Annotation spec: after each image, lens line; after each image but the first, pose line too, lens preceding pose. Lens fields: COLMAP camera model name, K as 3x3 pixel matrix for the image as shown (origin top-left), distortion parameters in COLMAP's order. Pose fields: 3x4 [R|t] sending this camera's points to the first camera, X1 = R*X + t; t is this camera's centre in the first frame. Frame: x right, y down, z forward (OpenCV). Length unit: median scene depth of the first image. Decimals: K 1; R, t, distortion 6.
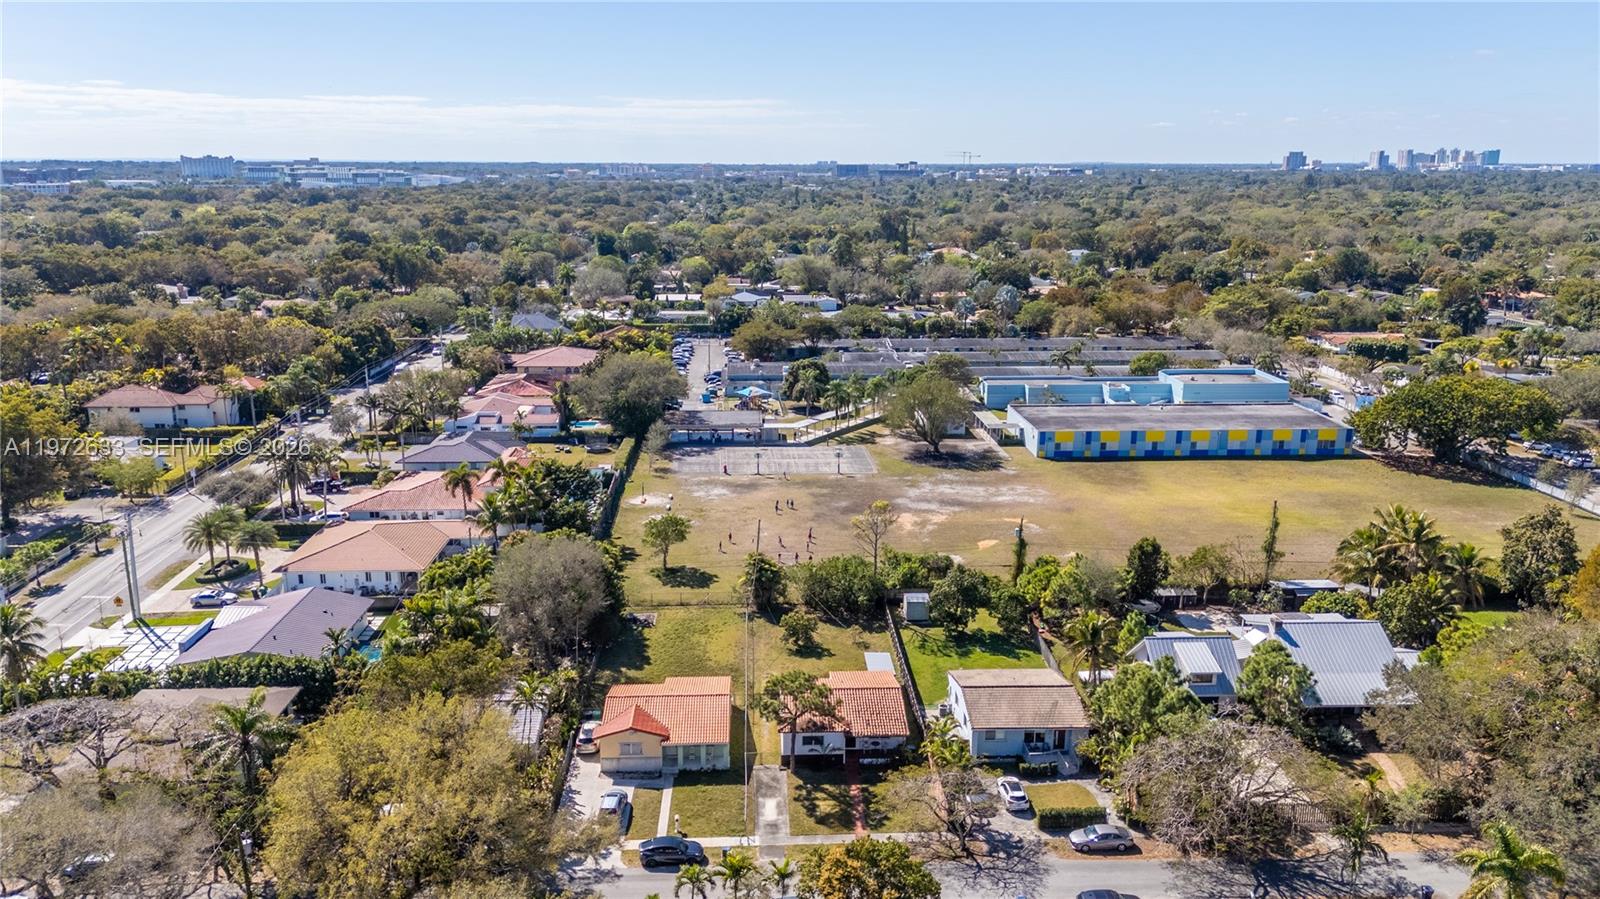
lens RADIAL K [[1182.7, 0, 800.0], [0, 1182.7, 449.5], [0, 0, 1]] dist [0.089323, -0.106422]
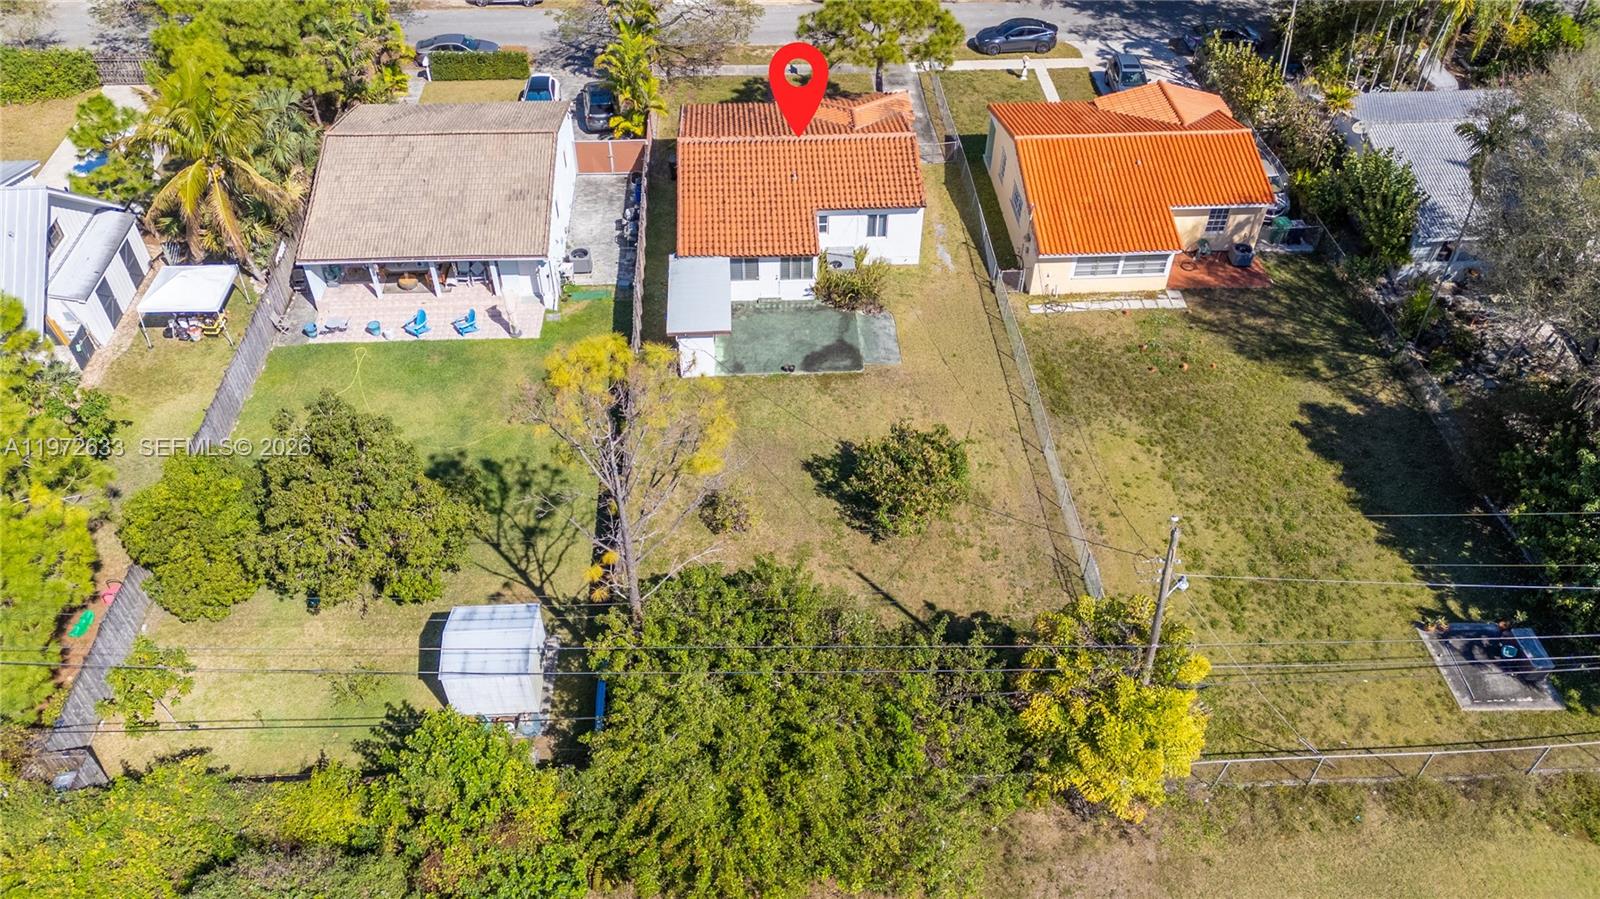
lens RADIAL K [[1182.7, 0, 800.0], [0, 1182.7, 449.5], [0, 0, 1]] dist [0.089323, -0.106422]
pose [[-0.999775, 0.004481, -0.020755, 0.024325], [-0.015201, 0.531396, 0.846987, -0.084305], [0.014825, 0.847111, -0.531208, 0.759143]]
